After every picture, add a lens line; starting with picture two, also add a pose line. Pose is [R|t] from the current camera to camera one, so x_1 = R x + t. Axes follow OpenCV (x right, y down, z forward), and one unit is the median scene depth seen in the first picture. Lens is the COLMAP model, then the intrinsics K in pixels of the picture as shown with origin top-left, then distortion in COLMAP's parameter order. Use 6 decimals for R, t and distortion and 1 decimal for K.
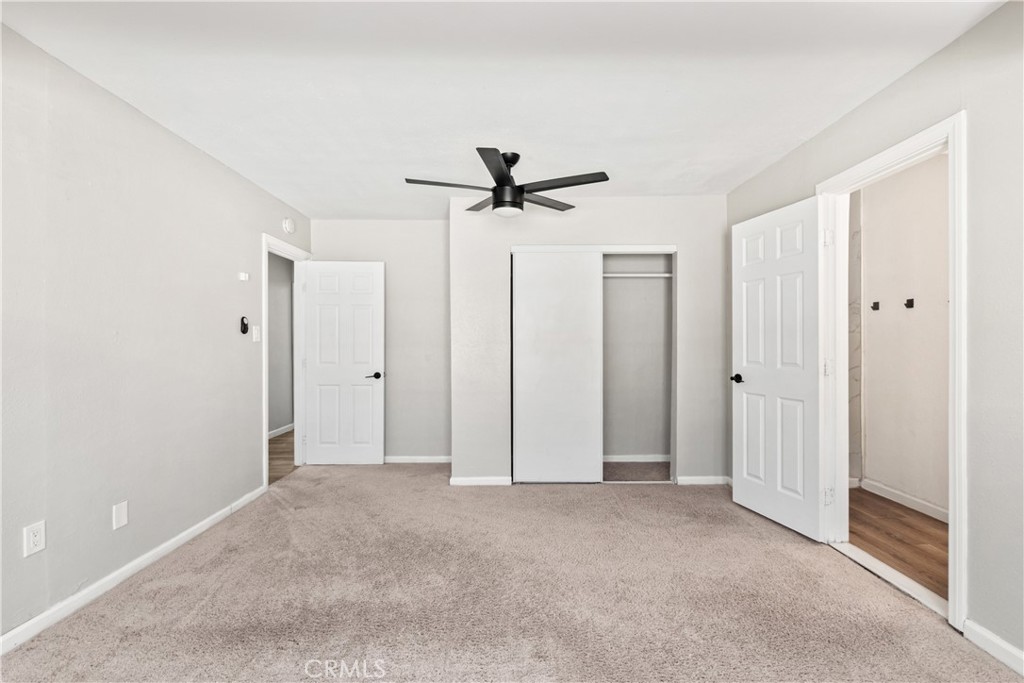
lens RADIAL K [[448.4, 0, 512.0], [0, 448.4, 341.5], [0, 0, 1]] dist [0.000070, -0.000058]
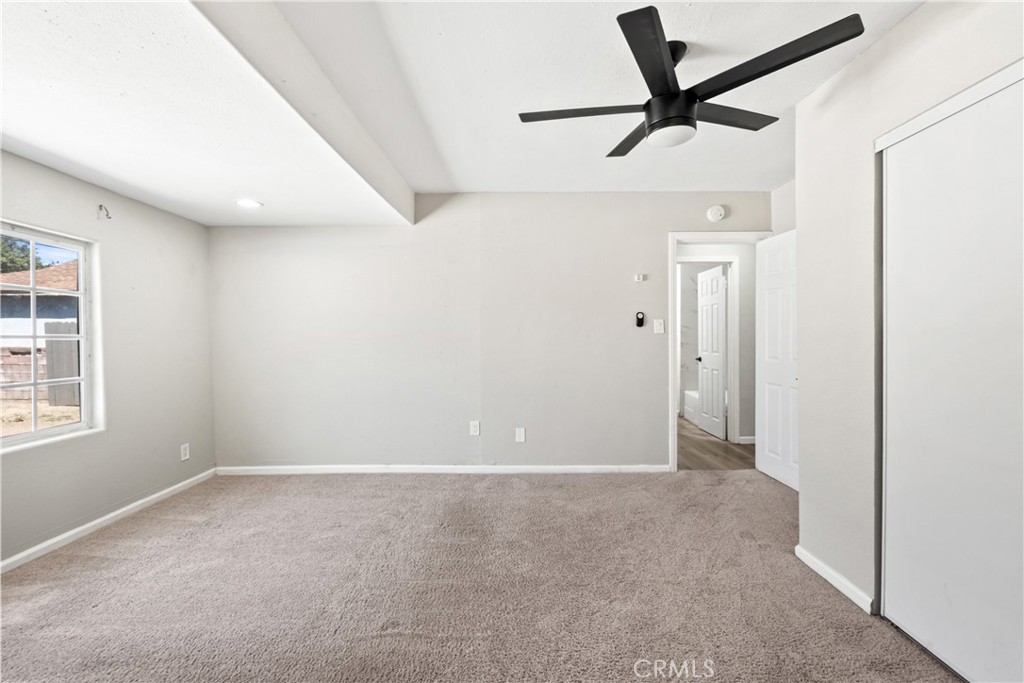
lens RADIAL K [[448.7, 0, 498.9], [0, 448.7, 341.1], [0, 0, 1]] dist [0.000142, -0.000022]
pose [[-0.042298, 0.017939, -0.998944, 0.658187], [0.012749, 0.999767, 0.017414, -0.006517], [0.999024, -0.011999, -0.042517, 0.763647]]
